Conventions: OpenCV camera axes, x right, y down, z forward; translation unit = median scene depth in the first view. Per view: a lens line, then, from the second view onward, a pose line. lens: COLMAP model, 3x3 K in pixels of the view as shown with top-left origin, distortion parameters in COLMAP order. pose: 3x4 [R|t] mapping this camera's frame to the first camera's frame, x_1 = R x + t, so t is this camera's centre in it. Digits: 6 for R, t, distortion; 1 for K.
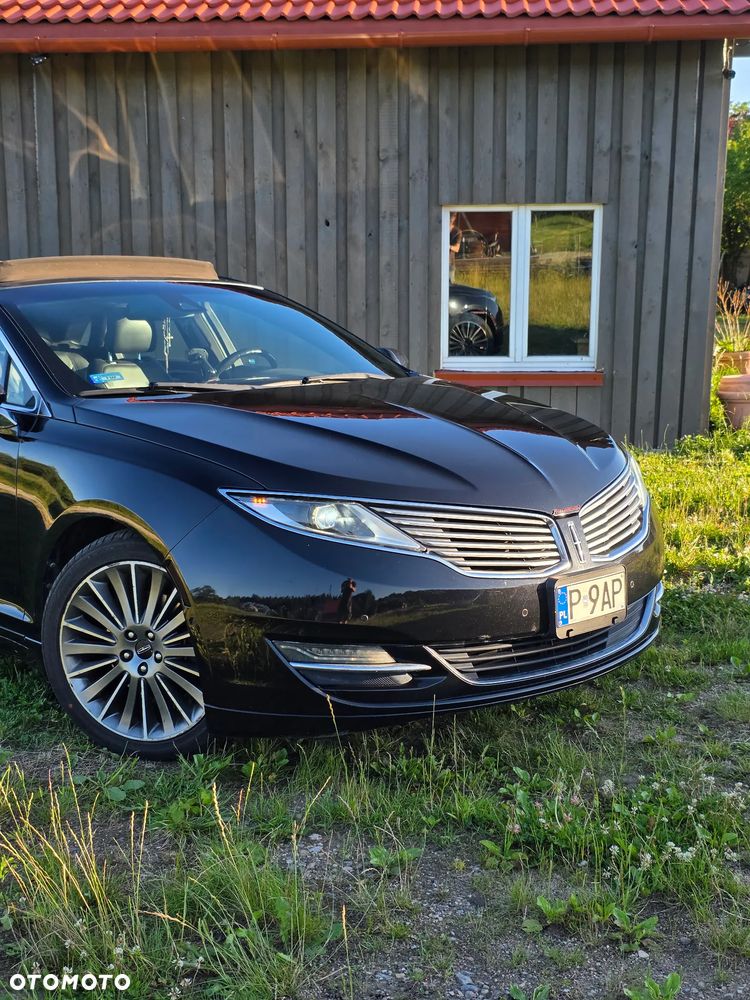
lens RADIAL K [[1310.5, 0, 376.9], [0, 1310.5, 514.8], [0, 0, 1]] dist [0.161006, -0.513787]
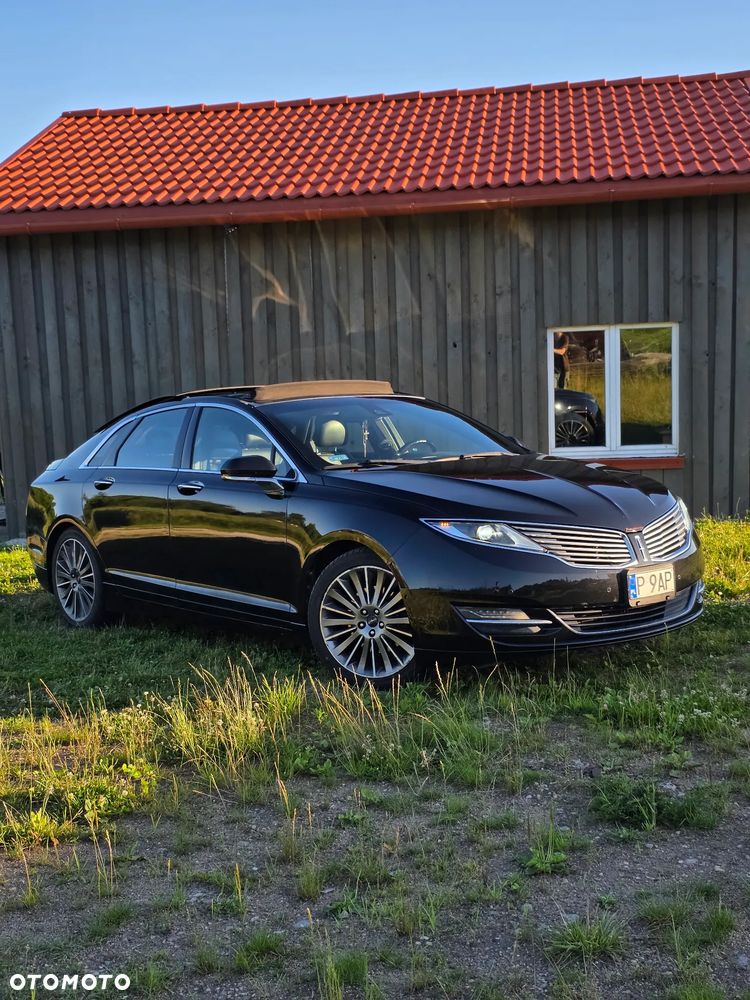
lens RADIAL K [[1310.5, 0, 376.9], [0, 1310.5, 514.8], [0, 0, 1]] dist [0.161006, -0.513787]
pose [[0.996450, -0.023361, -0.080880, -0.015349], [0.016834, 0.996616, -0.080454, 0.041612], [0.082485, 0.078806, 0.993472, -0.250892]]
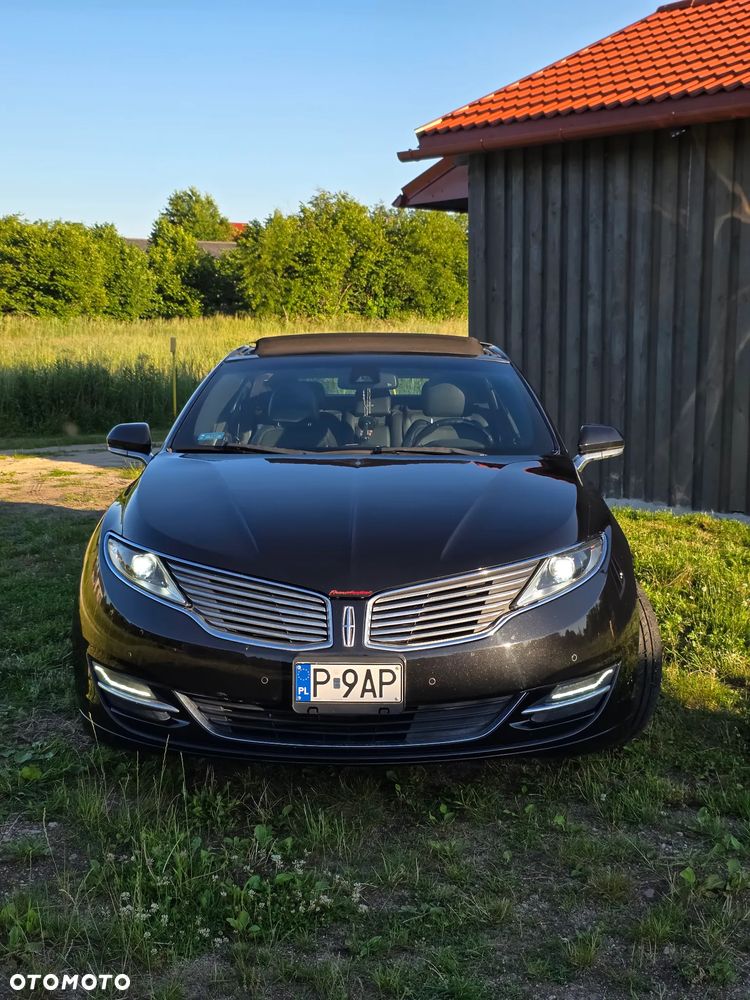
lens RADIAL K [[1347.9, 0, 375.0], [0, 1347.9, 500.0], [0, 0, 1]] dist [0.000356, -0.119176]
pose [[0.705683, 0.090592, -0.702712, 0.355039], [-0.122423, 0.992465, 0.005006, -0.033124], [0.697871, 0.082496, 0.711457, 0.106106]]
